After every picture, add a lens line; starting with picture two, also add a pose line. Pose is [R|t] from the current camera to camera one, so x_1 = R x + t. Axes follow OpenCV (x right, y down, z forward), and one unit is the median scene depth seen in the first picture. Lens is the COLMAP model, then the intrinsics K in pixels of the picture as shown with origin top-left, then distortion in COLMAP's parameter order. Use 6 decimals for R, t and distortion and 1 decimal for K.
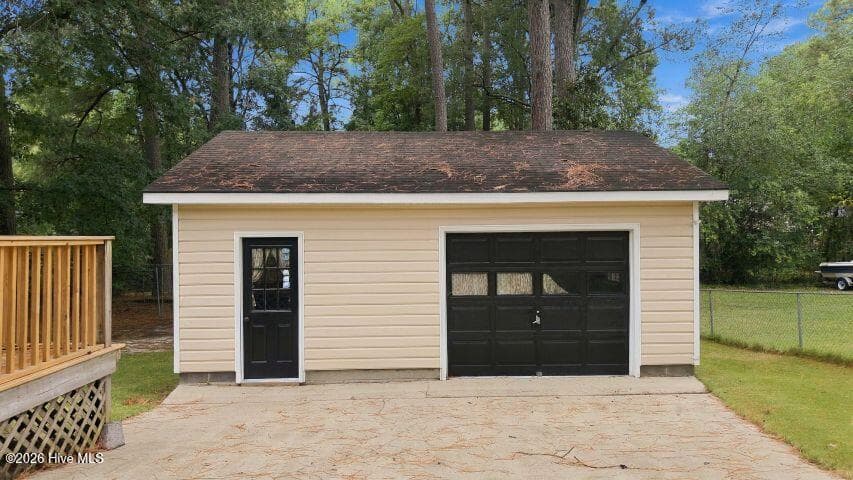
lens RADIAL K [[567.6, 0, 429.3], [0, 567.6, 237.5], [0, 0, 1]] dist [0.053154, -0.062689]
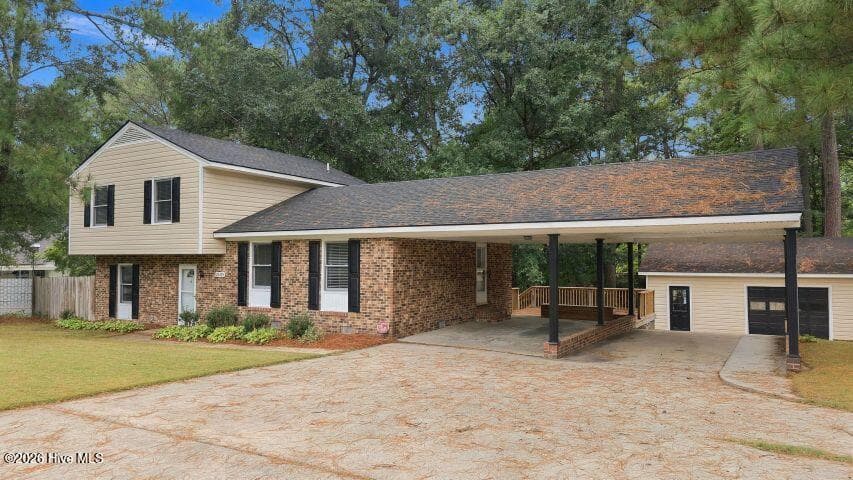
lens RADIAL K [[567.6, 0, 429.3], [0, 567.6, 237.5], [0, 0, 1]] dist [0.053154, -0.062689]
pose [[0.849840, -0.014277, -0.526847, 0.191144], [-0.004848, 0.999379, -0.034902, -0.144088], [0.527018, 0.032215, 0.849243, -2.238699]]
